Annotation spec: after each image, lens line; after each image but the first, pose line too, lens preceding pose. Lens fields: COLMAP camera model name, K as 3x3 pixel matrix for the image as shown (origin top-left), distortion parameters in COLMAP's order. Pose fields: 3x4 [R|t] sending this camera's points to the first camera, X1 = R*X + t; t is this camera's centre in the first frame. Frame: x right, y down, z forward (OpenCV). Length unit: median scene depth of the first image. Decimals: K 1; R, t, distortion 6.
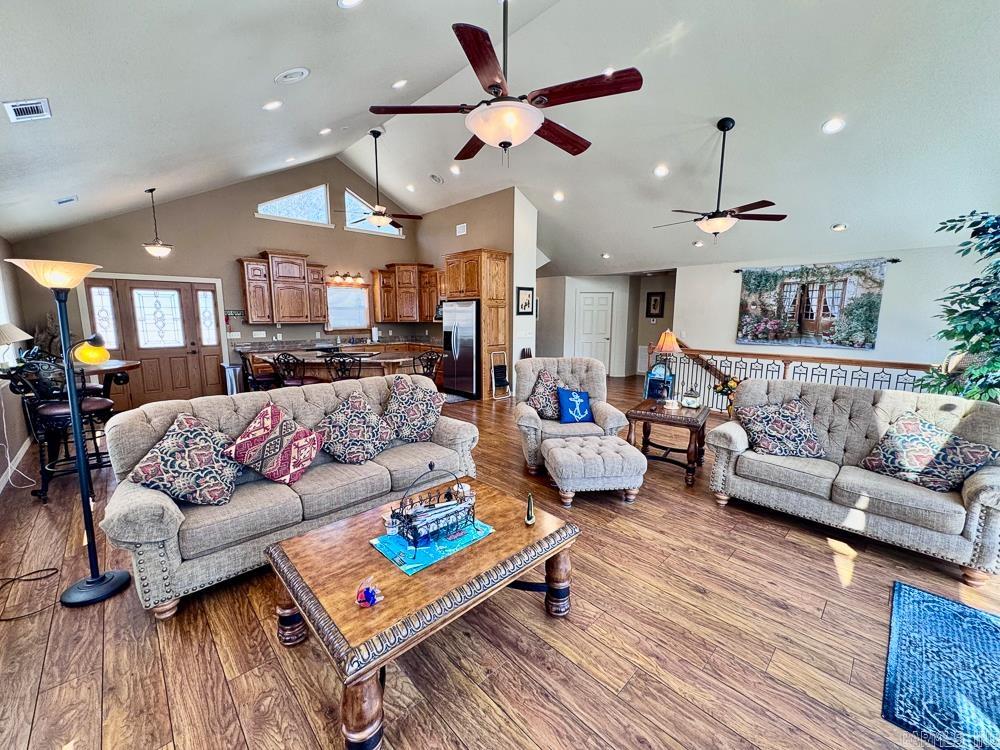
lens RADIAL K [[401.7, 0, 500.0], [0, 401.7, 375.0], [0, 0, 1]] dist [-0.000235, 0.000007]
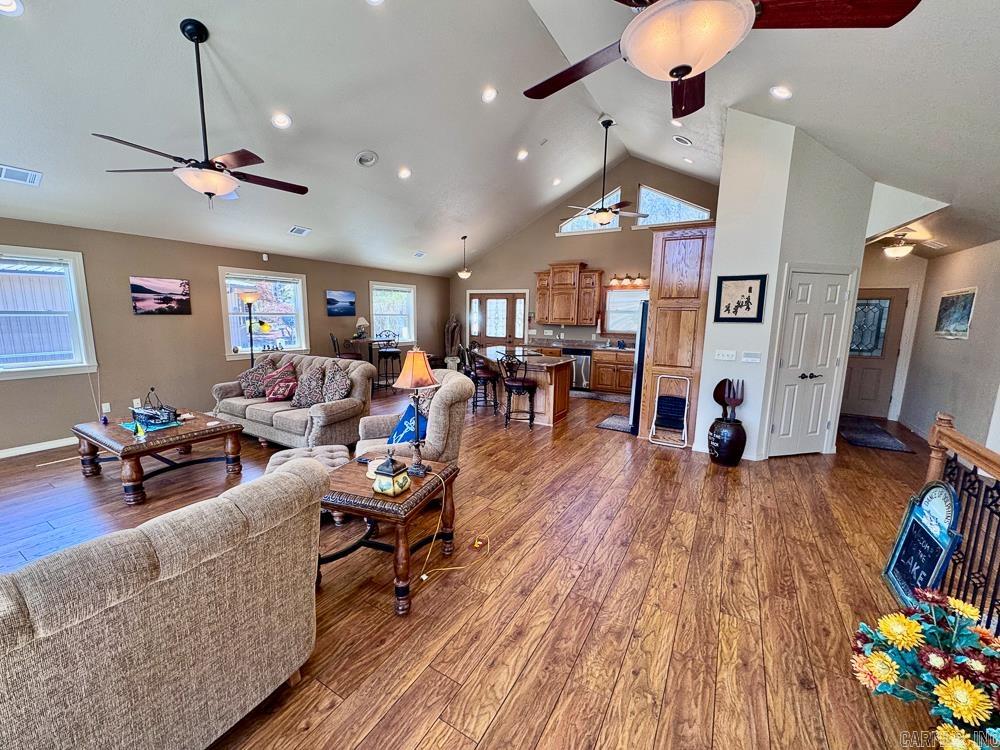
lens RADIAL K [[401.7, 0, 500.0], [0, 401.7, 375.0], [0, 0, 1]] dist [-0.000235, 0.000007]
pose [[0.272431, 0.150594, -0.950317, 0.572245], [-0.162926, 0.980633, 0.108692, -0.087981], [0.948281, 0.125220, 0.291691, 0.548551]]
